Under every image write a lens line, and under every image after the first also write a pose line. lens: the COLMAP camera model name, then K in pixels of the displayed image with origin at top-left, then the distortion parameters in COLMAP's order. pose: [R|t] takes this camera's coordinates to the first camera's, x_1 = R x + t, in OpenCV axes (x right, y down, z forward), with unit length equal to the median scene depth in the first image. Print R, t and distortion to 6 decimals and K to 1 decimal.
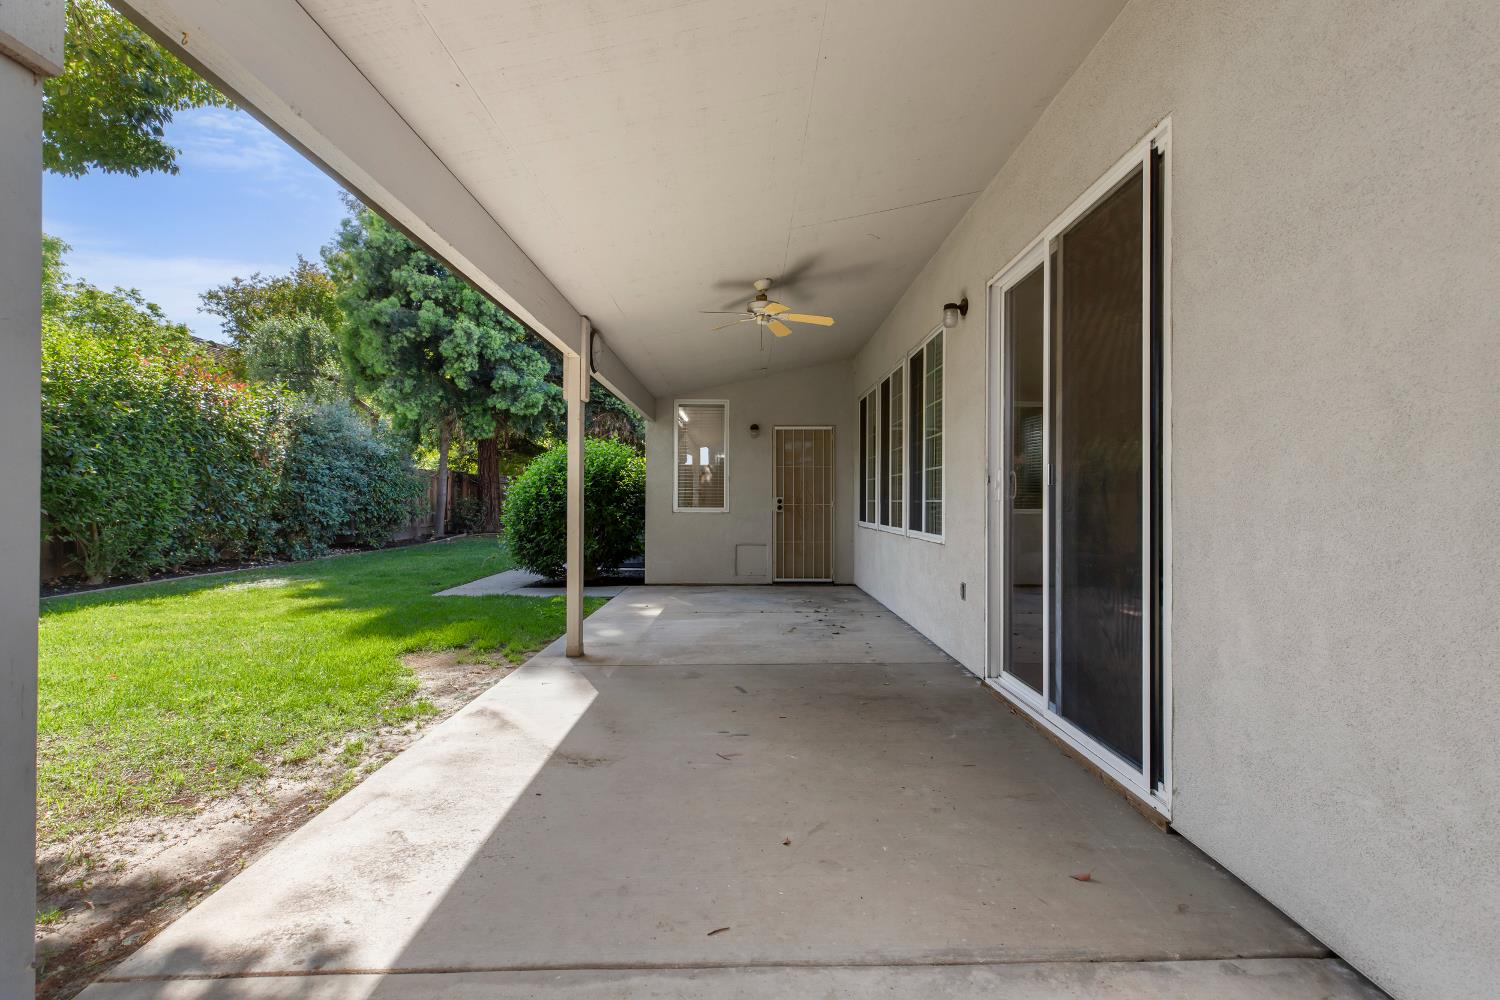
lens RADIAL K [[686.7, 0, 750.0], [0, 686.7, 500.0], [0, 0, 1]] dist [0.000200, 0.000086]
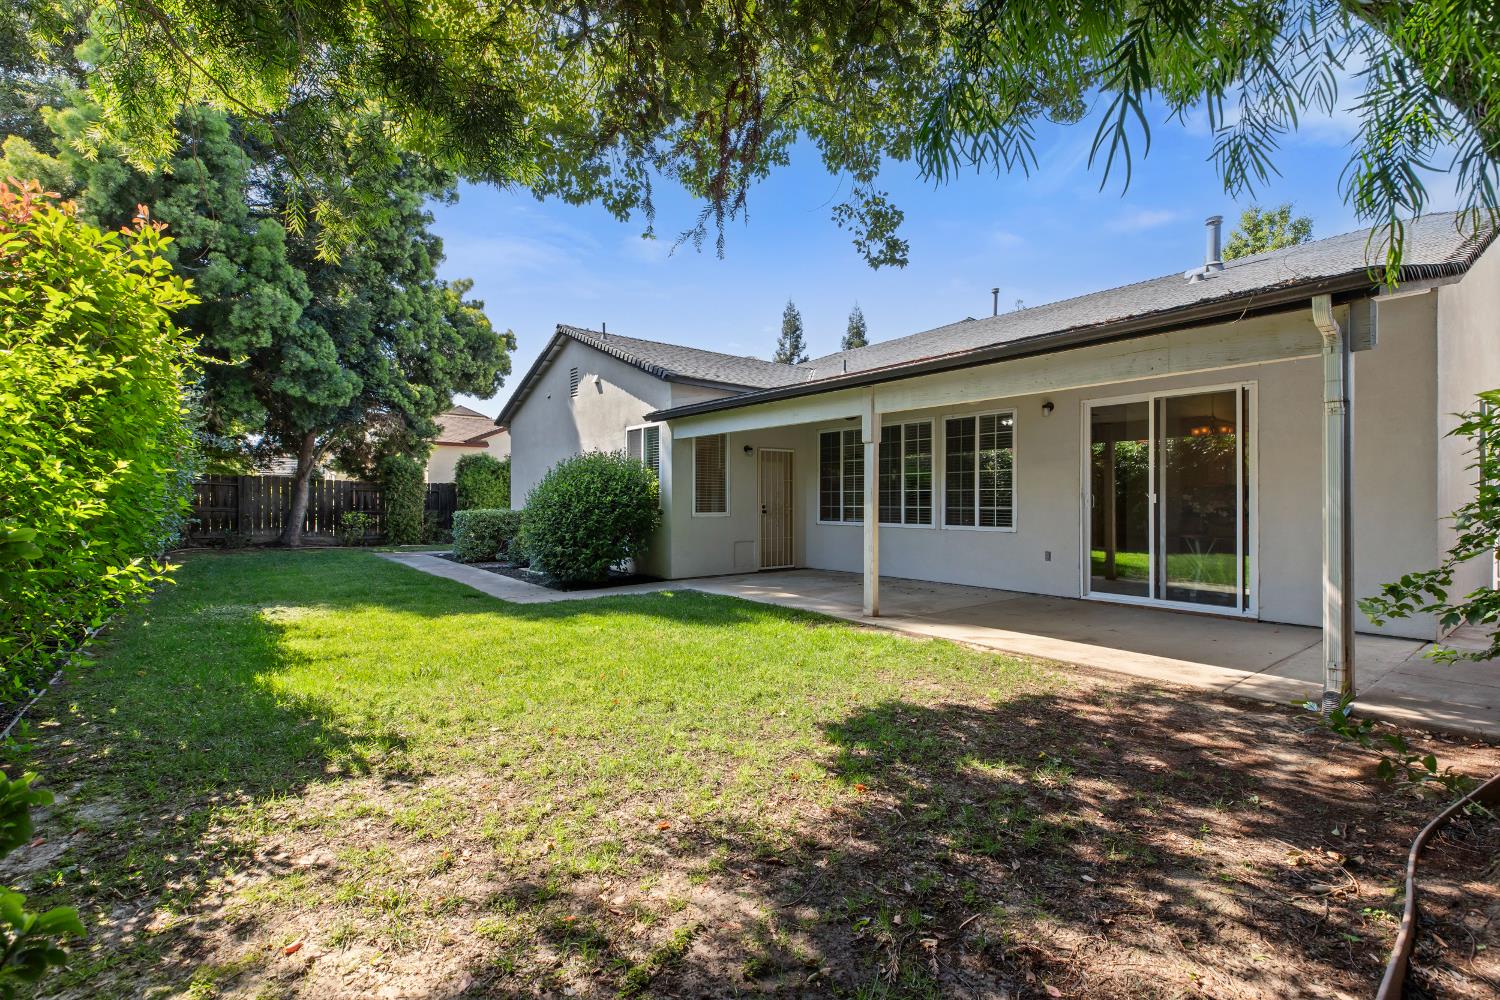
lens RADIAL K [[686.7, 0, 750.0], [0, 686.7, 500.0], [0, 0, 1]] dist [0.000200, 0.000086]
pose [[0.788643, 0.001510, 0.614850, -0.762449], [-0.001182, 0.999999, -0.000940, -0.010284], [-0.614850, 0.000014, 0.788644, 0.002310]]
